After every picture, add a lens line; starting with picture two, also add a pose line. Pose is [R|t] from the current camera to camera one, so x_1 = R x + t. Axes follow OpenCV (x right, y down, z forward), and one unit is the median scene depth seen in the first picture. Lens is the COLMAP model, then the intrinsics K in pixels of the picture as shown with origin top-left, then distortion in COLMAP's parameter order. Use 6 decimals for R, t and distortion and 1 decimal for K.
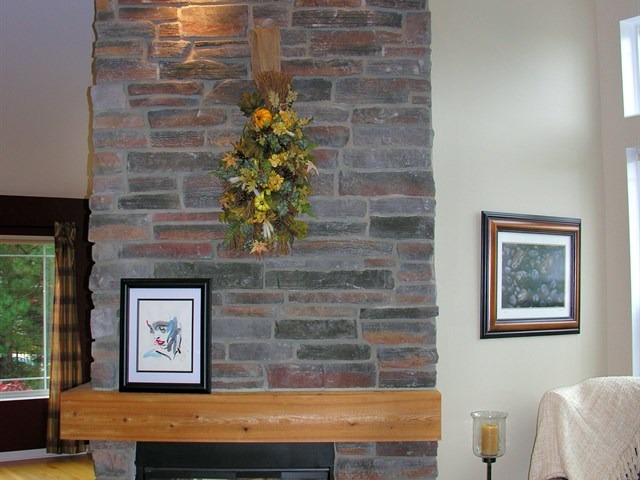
lens RADIAL K [[708.6, 0, 320.0], [0, 708.6, 240.0], [0, 0, 1]] dist [-0.200434, 0.305812]
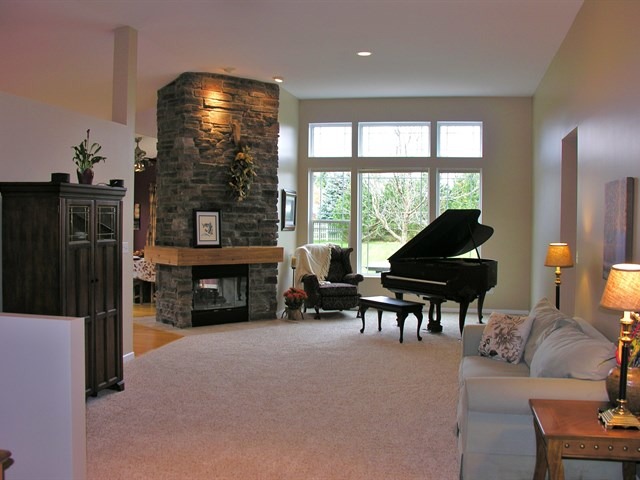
lens RADIAL K [[708.6, 0, 320.0], [0, 708.6, 240.0], [0, 0, 1]] dist [-0.200434, 0.305812]
pose [[0.708516, -0.008768, 0.705640, -1.920039], [-0.034139, 0.998326, 0.046683, 0.033110], [-0.704869, -0.057166, 0.707031, -1.362519]]
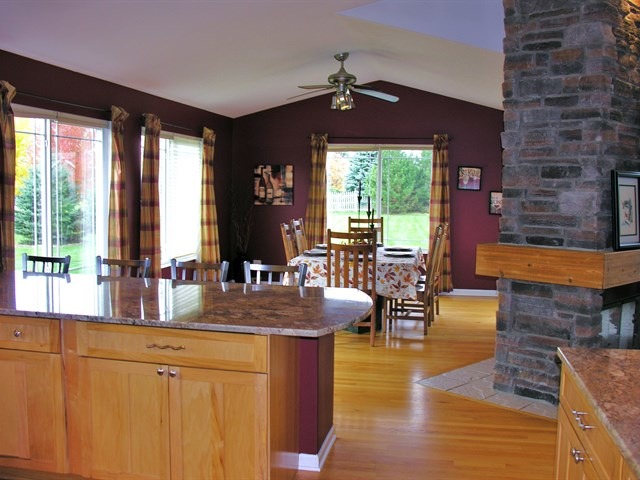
lens RADIAL K [[708.6, 0, 320.0], [0, 708.6, 240.0], [0, 0, 1]] dist [-0.200434, 0.305812]
pose [[0.680119, -0.041083, 0.731950, -1.680620], [-0.035048, 0.995465, 0.088439, 0.093514], [-0.732264, -0.085802, 0.675595, 0.495596]]
